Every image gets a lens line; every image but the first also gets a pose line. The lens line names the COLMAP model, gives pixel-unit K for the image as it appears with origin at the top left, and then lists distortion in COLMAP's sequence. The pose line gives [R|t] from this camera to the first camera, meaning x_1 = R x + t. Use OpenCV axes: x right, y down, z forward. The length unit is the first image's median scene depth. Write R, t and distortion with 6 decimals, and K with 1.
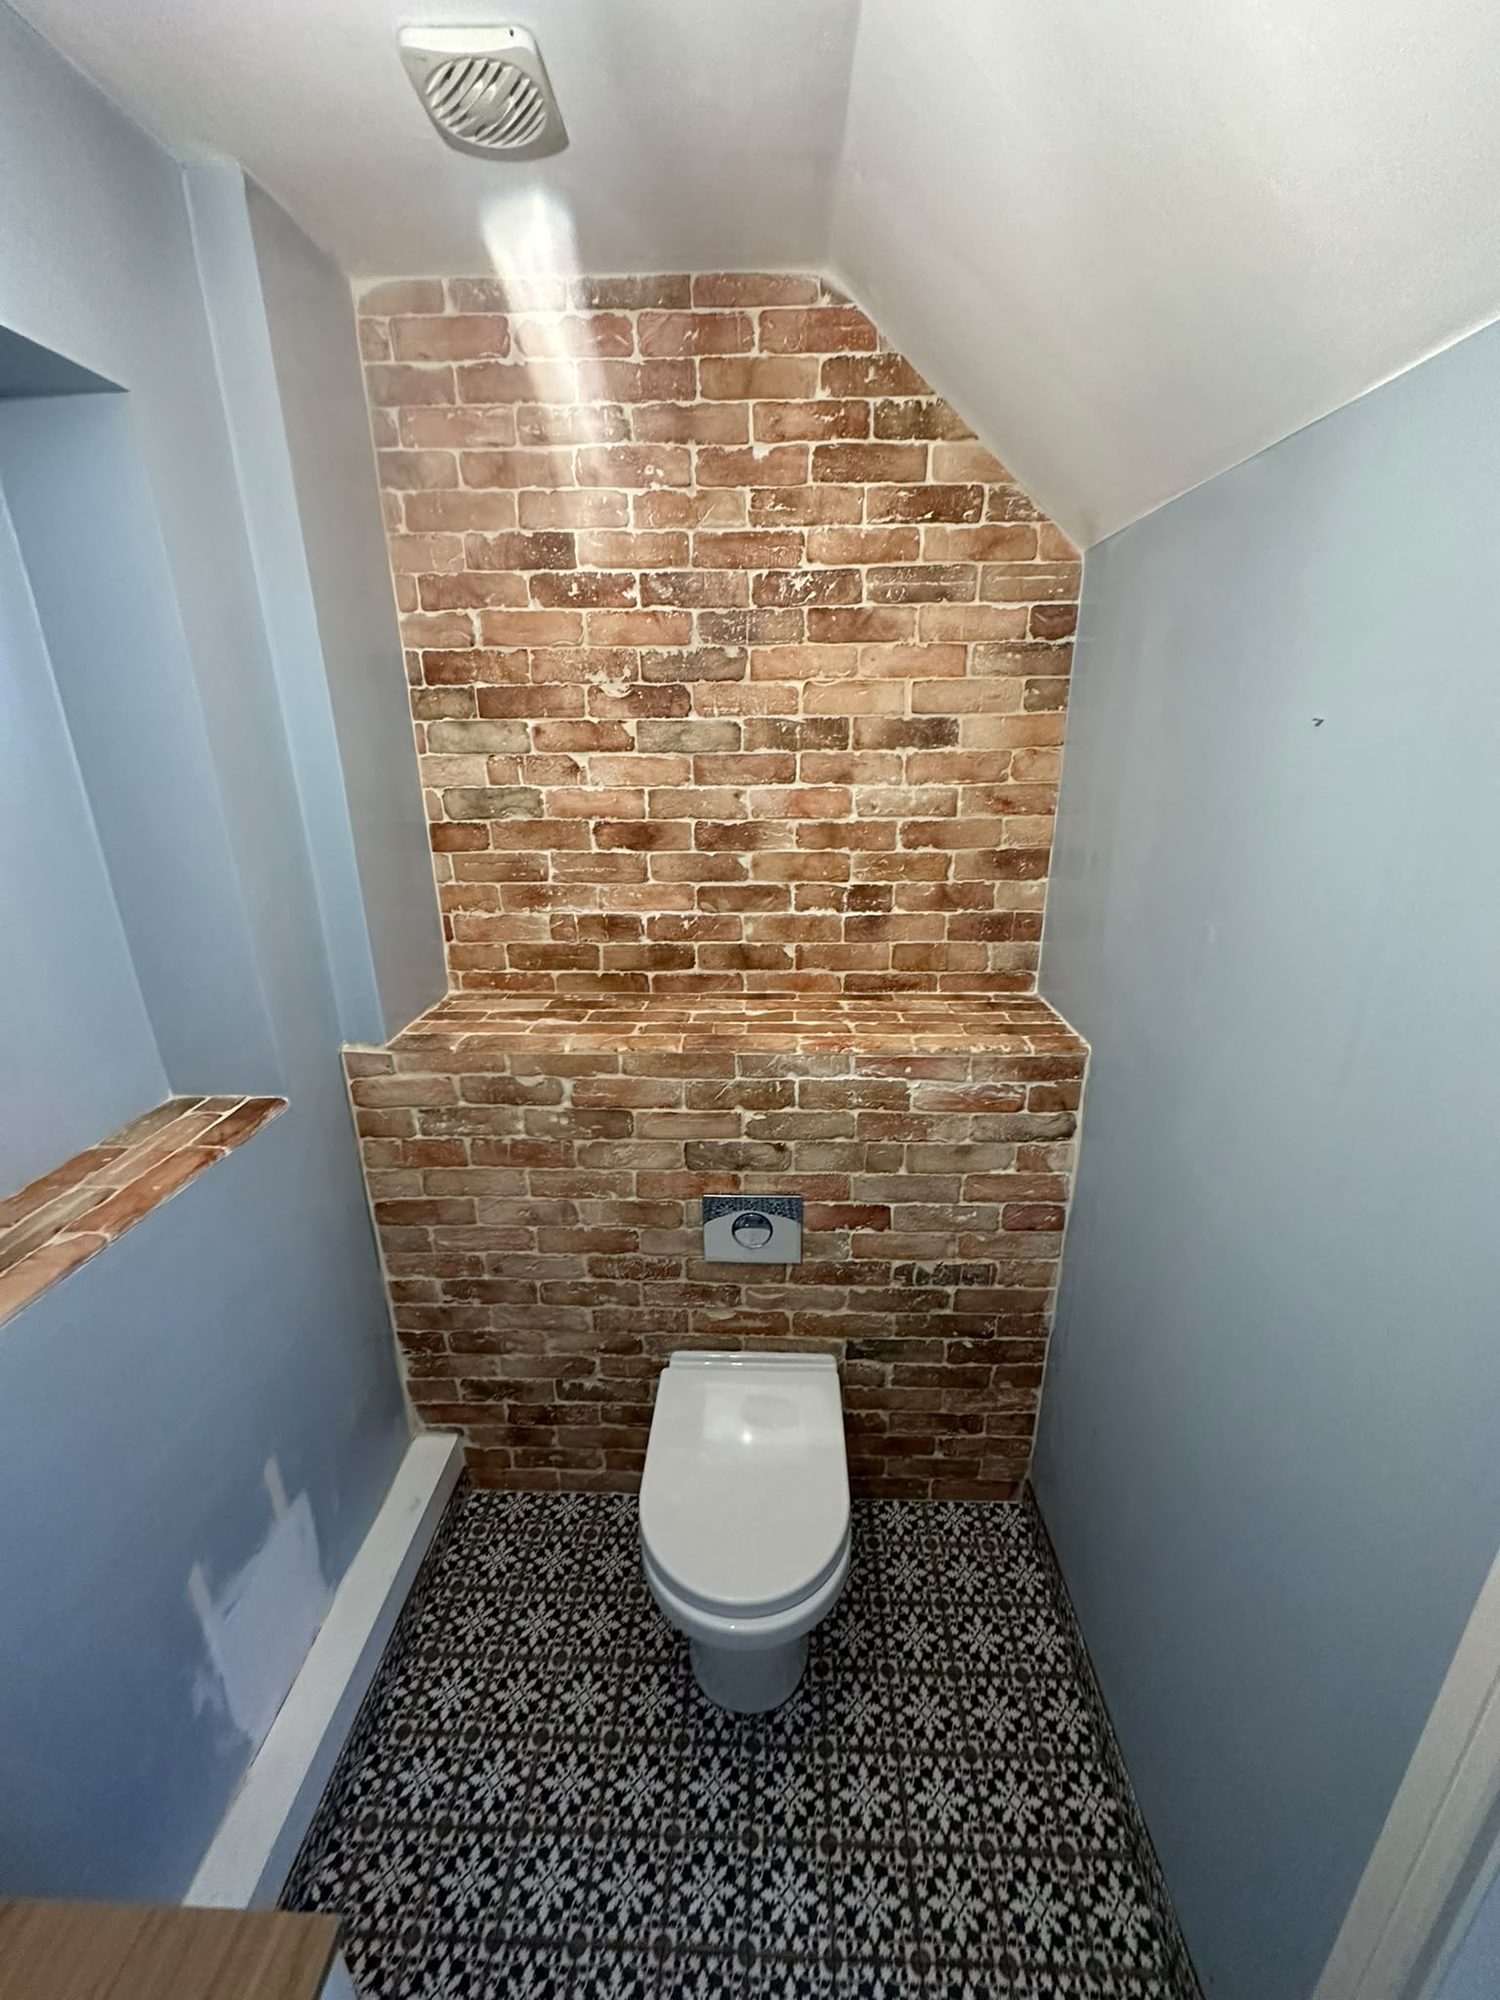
lens RADIAL K [[790.3, 0, 747.9], [0, 790.3, 997.6], [0, 0, 1]] dist [-0.002475, 0.000102]
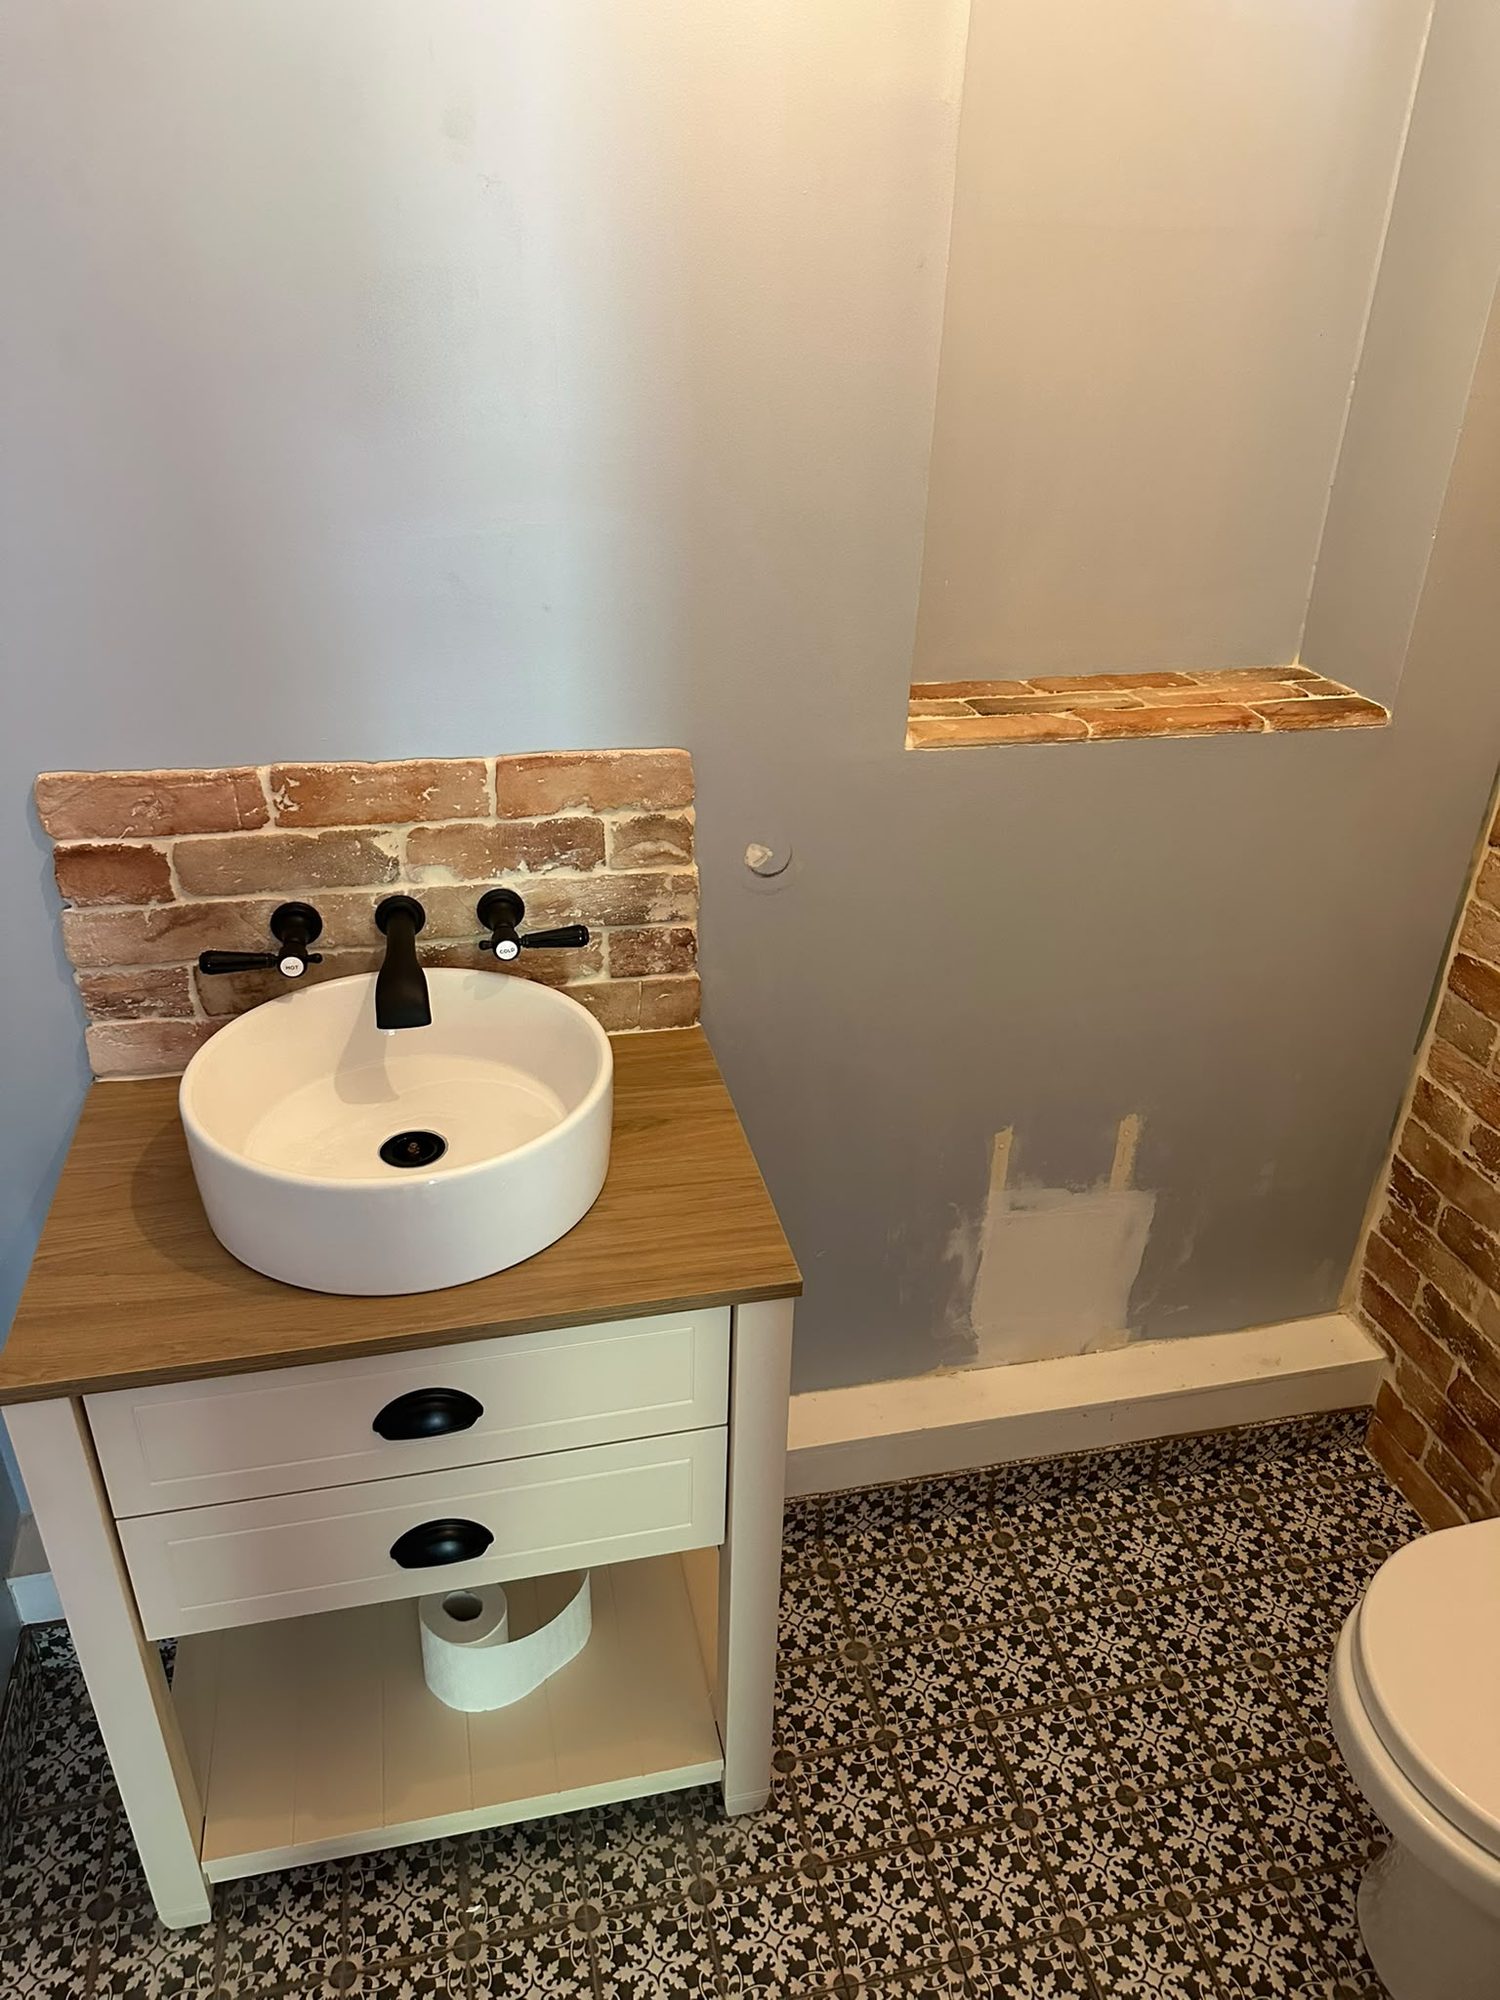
lens RADIAL K [[1440.3, 0, 746.4], [0, 1440.3, 1001.6], [0, 0, 1]] dist [-0.004164, -0.002749]
pose [[0.261605, 0.478185, -0.838393, 0.412273], [-0.335640, 0.859500, 0.385493, 0.045355], [0.904936, 0.180551, 0.385348, 0.047020]]
